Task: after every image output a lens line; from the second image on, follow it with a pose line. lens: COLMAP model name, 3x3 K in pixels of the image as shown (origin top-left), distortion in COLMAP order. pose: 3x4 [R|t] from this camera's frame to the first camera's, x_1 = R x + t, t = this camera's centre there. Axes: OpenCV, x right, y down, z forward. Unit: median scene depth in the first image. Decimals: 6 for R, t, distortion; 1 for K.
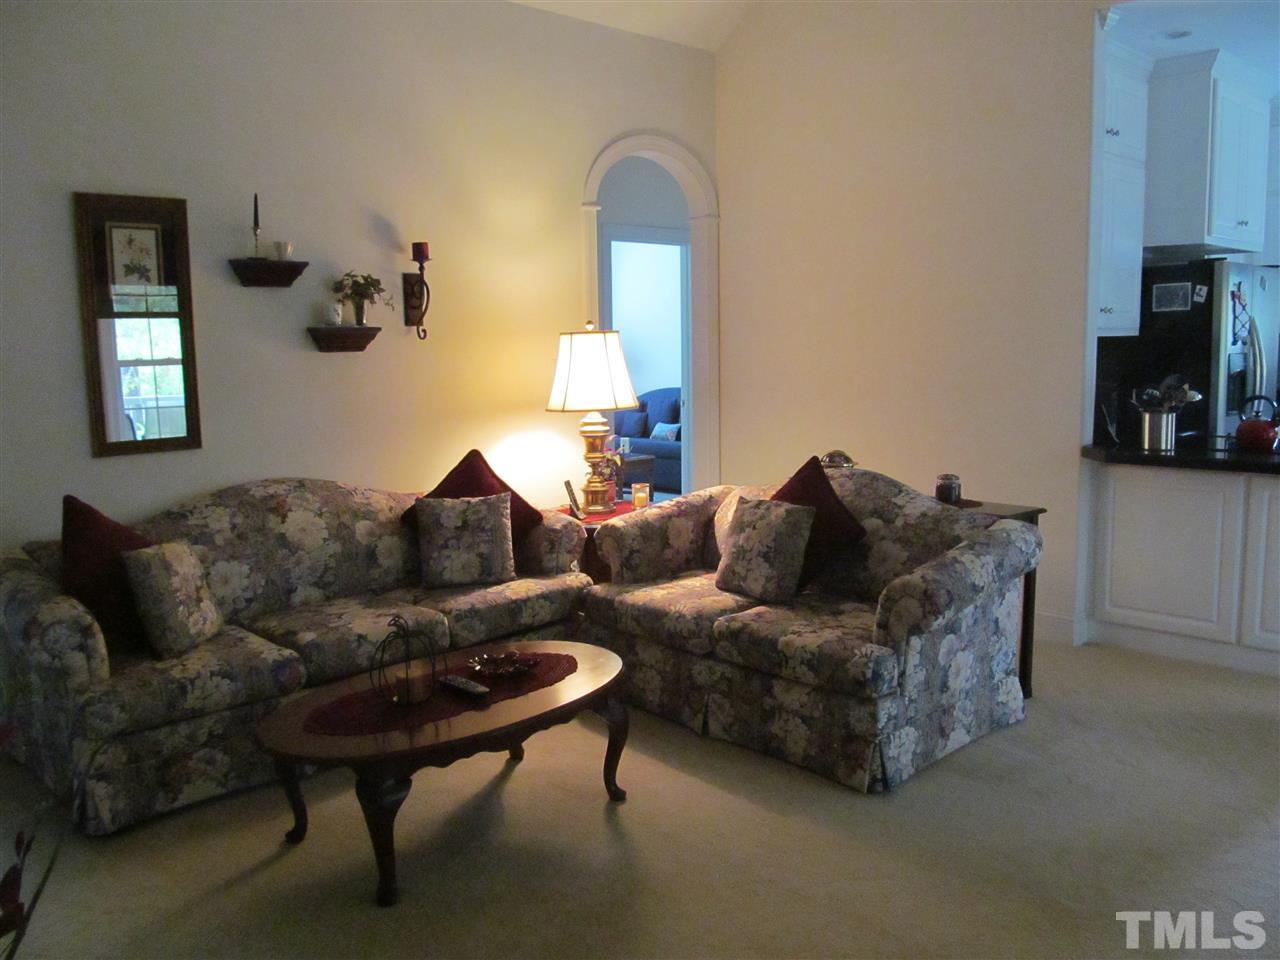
lens RADIAL K [[1074.2, 0, 643.1], [0, 1074.2, 470.5], [0, 0, 1]] dist [-0.039667, 0.000628]
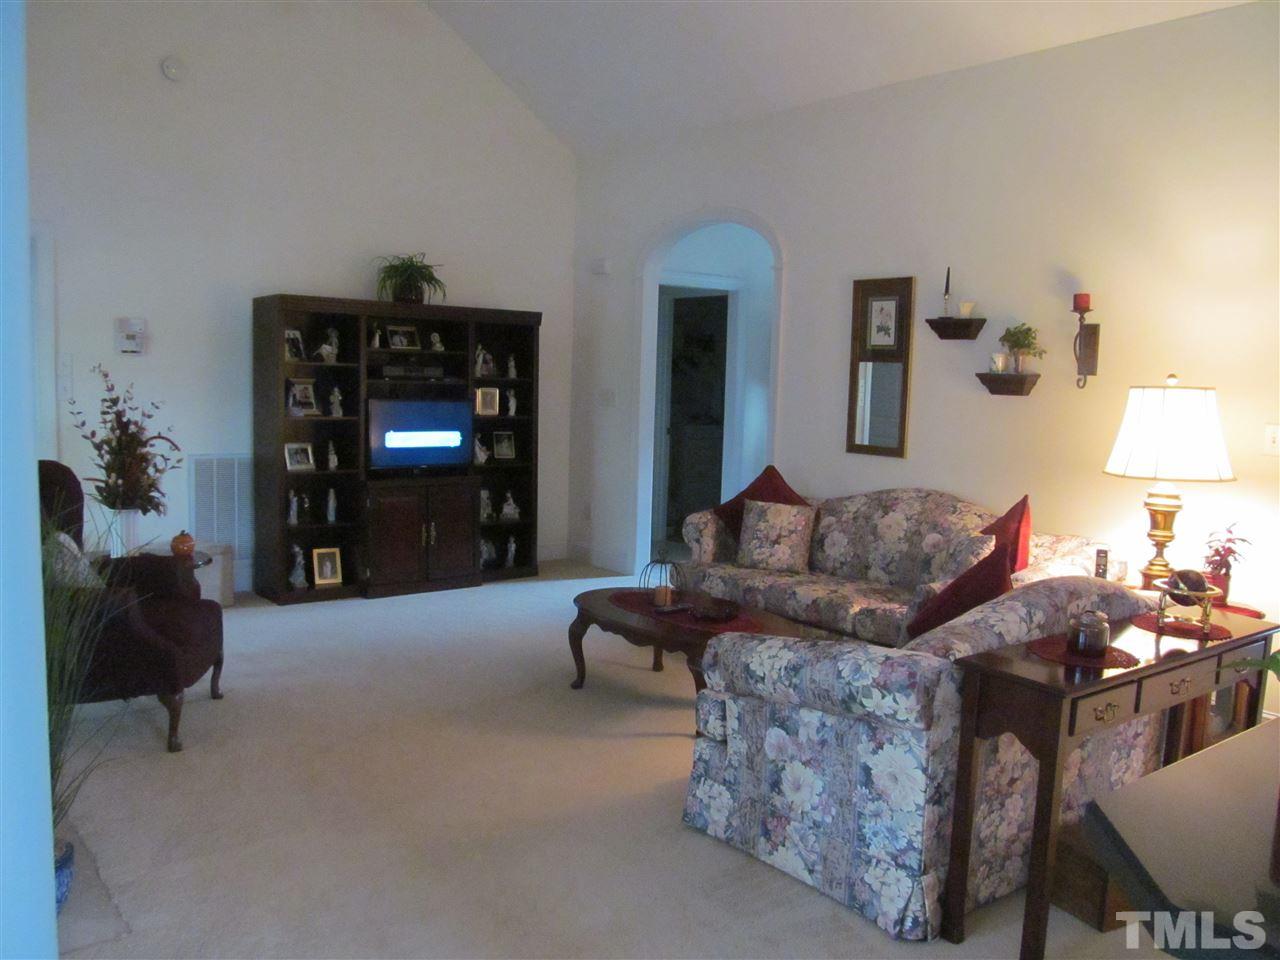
lens RADIAL K [[1074.2, 0, 639.9], [0, 1074.2, 481.3], [0, 0, 1]] dist [-0.039667, 0.000628]
pose [[-0.109113, 0.117473, -0.987064, 1.010223], [-0.152567, 0.979248, 0.133408, -0.127667], [0.982251, 0.165149, -0.088926, 0.827046]]
